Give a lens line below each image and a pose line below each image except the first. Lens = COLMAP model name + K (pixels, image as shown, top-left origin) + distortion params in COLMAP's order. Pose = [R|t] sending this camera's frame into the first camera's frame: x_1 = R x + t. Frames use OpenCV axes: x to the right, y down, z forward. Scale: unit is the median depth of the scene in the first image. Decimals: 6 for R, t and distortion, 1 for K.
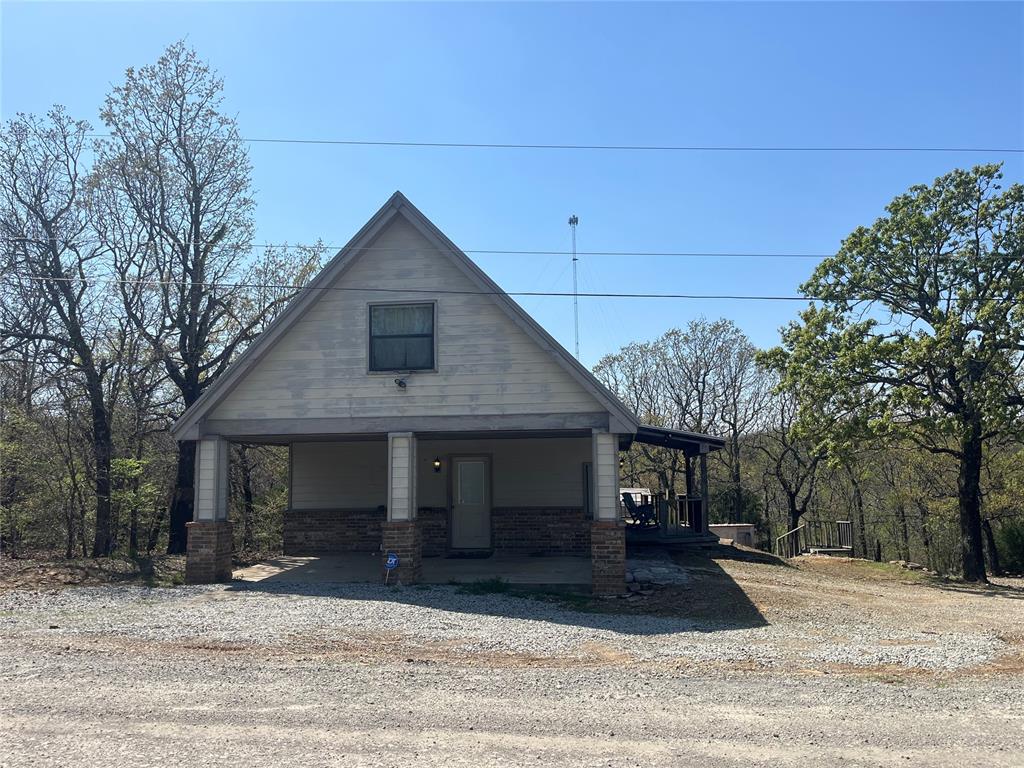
lens RADIAL K [[789.5, 0, 512.0], [0, 789.5, 384.0], [0, 0, 1]] dist [0.009208, -0.000438]
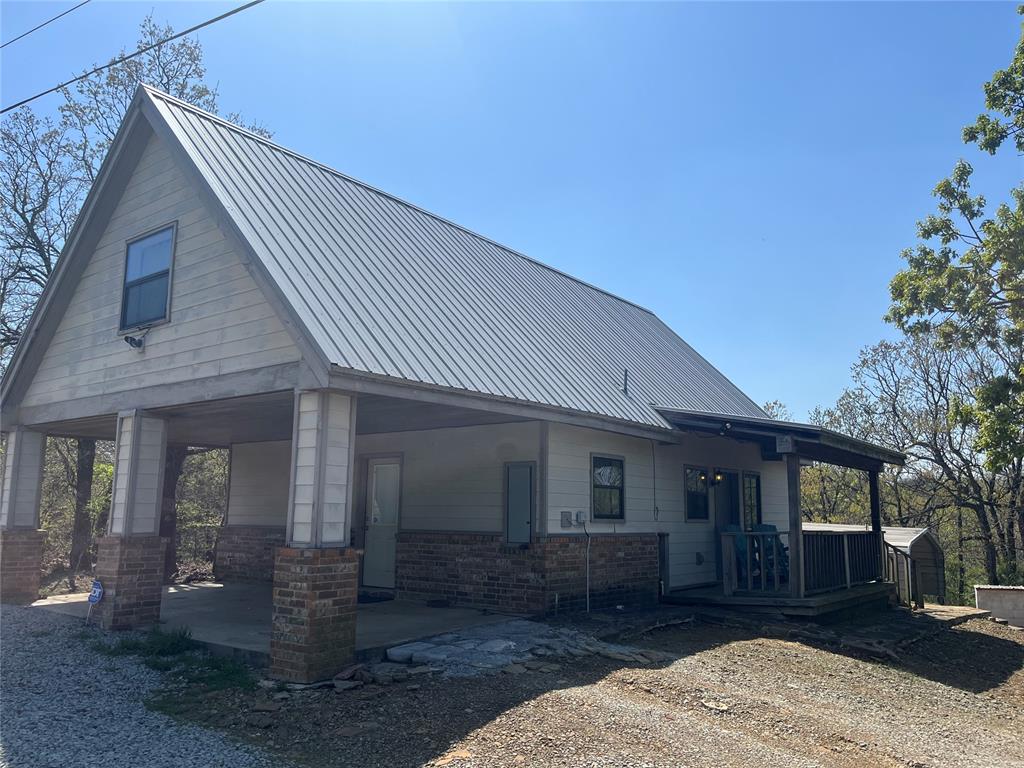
lens RADIAL K [[789.5, 0, 512.0], [0, 789.5, 384.0], [0, 0, 1]] dist [0.009208, -0.000438]
pose [[0.865359, -0.058245, -0.497757, 0.509160], [0.033114, 0.997698, -0.059175, 0.090773], [0.500058, 0.034725, 0.865295, 0.552018]]
